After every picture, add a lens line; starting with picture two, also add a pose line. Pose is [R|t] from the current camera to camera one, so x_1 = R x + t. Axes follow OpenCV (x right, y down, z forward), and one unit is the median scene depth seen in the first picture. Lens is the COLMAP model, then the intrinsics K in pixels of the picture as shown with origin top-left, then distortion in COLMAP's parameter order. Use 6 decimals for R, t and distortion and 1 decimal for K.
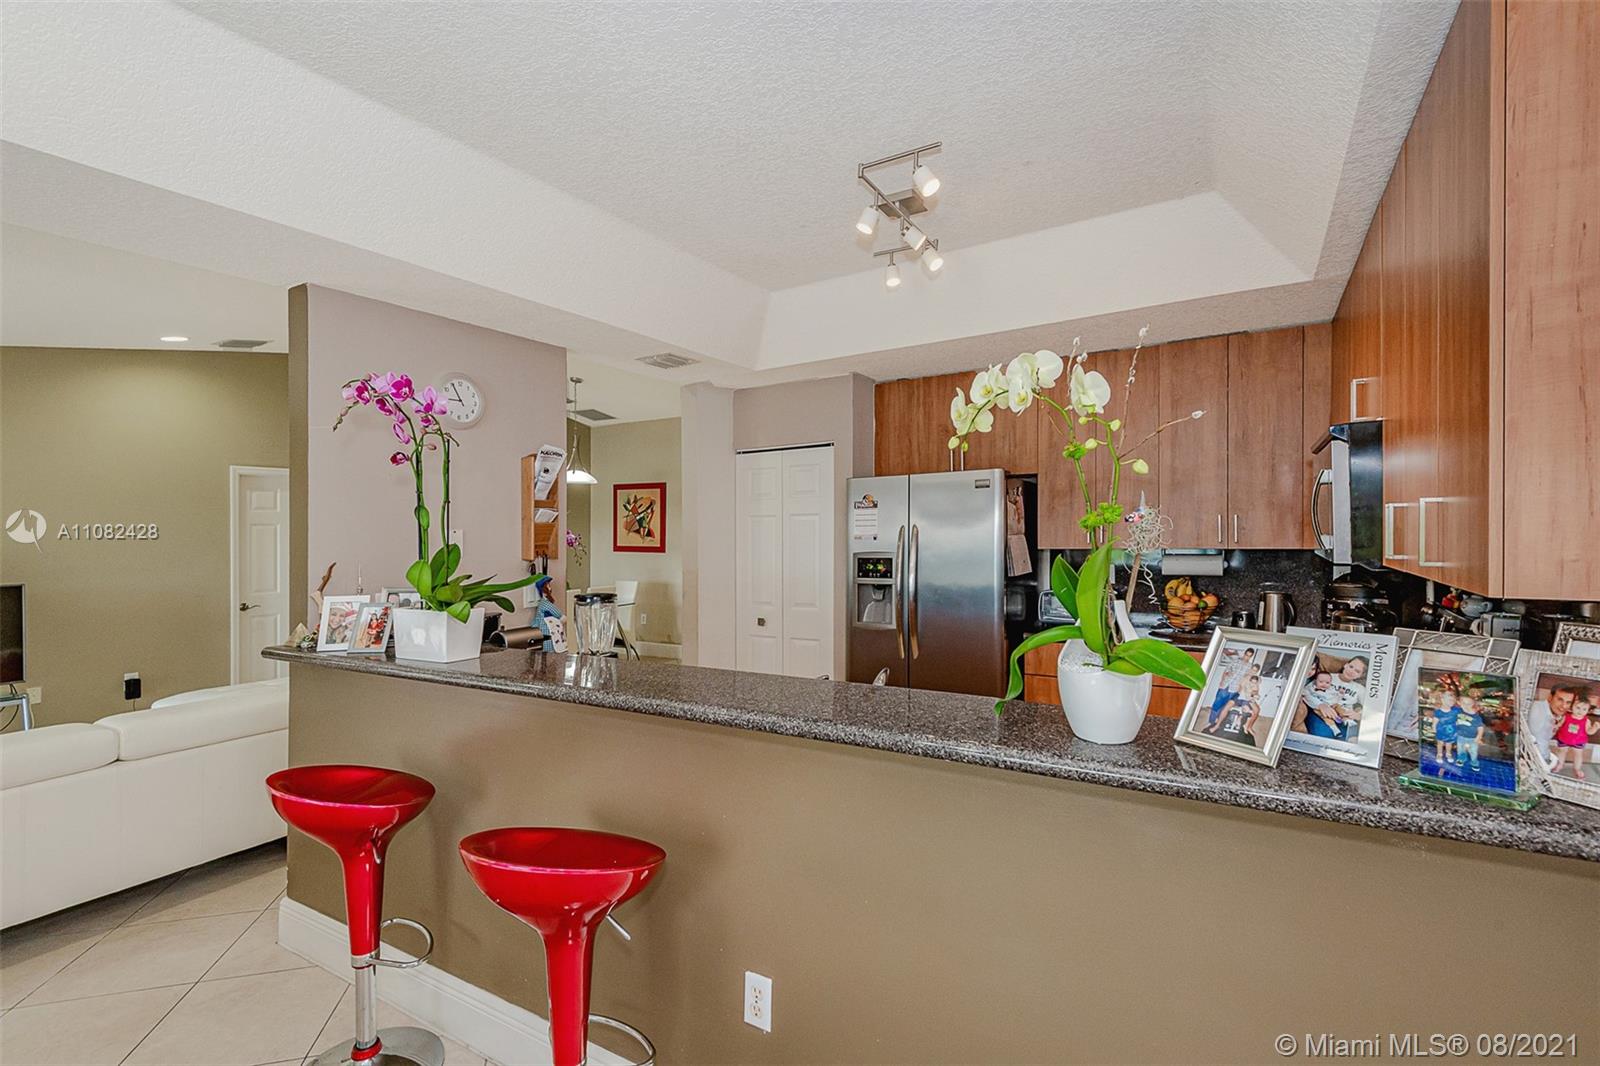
lens RADIAL K [[740.2, 0, 802.1], [0, 740.2, 529.2], [0, 0, 1]] dist [0.005948, -0.007770]
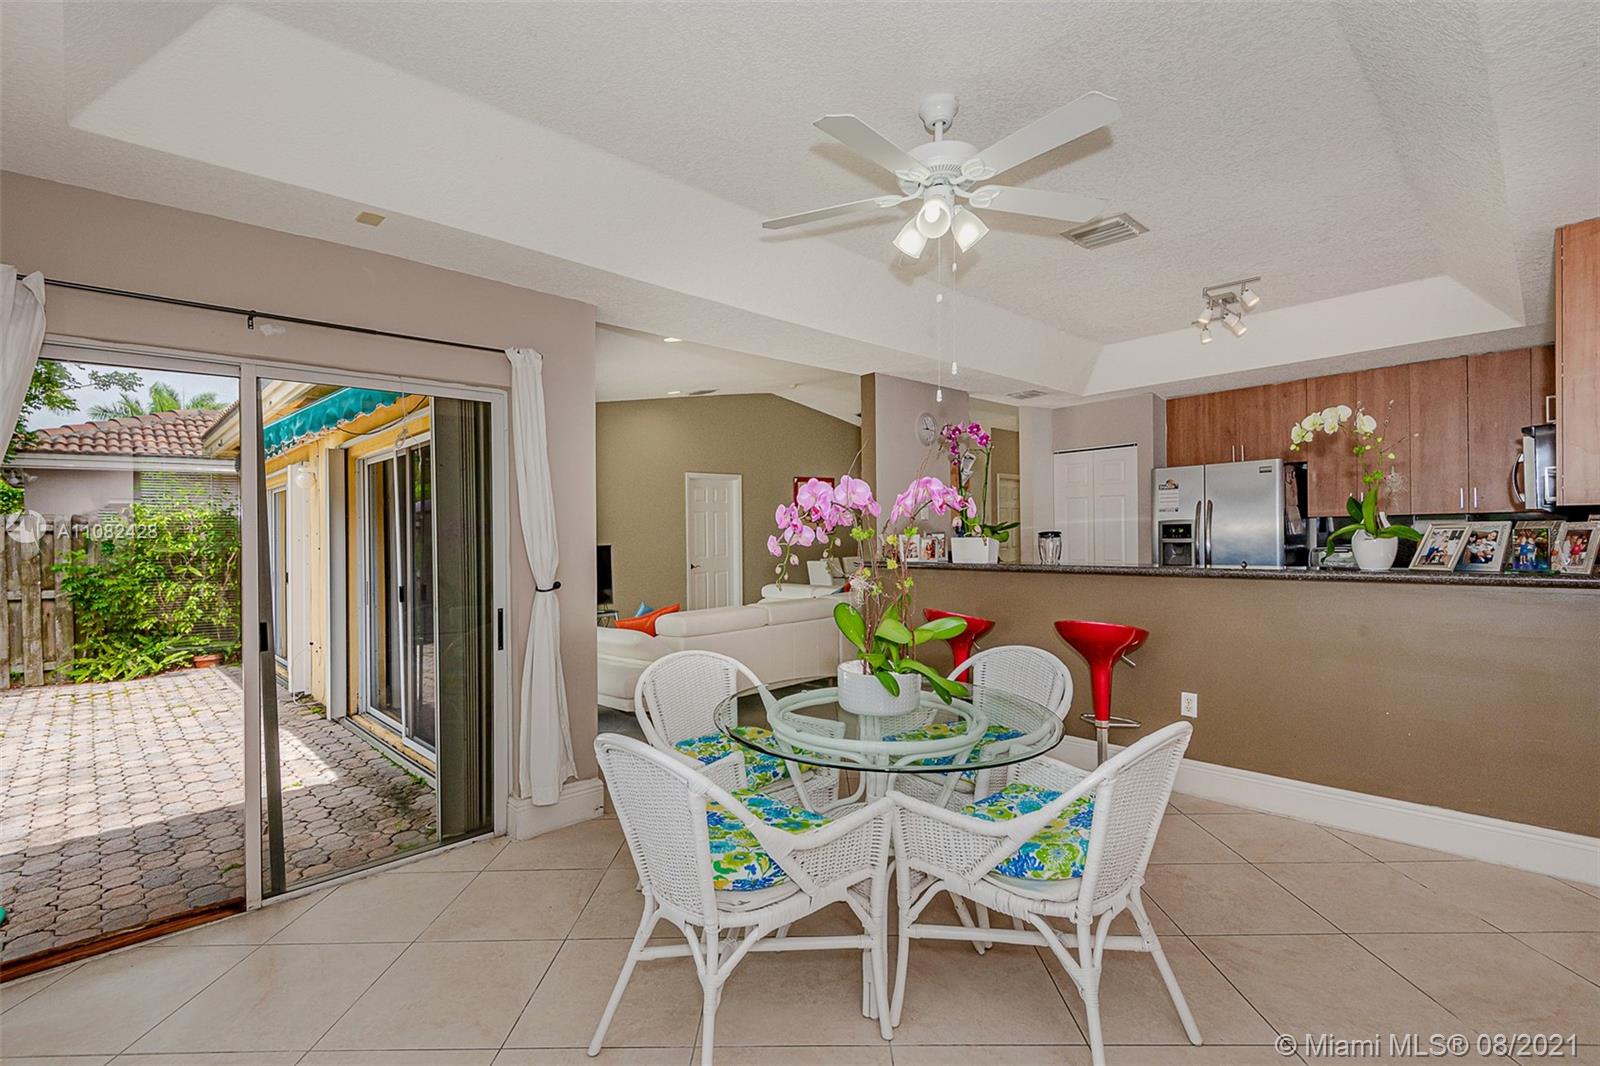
lens RADIAL K [[740.2, 0, 800.9], [0, 740.2, 528.8], [0, 0, 1]] dist [0.005948, -0.007770]
pose [[0.968741, -0.006746, -0.247984, -0.387119], [0.007001, 0.999975, 0.000145, 0.066344], [0.247977, -0.001877, 0.968764, -0.867169]]
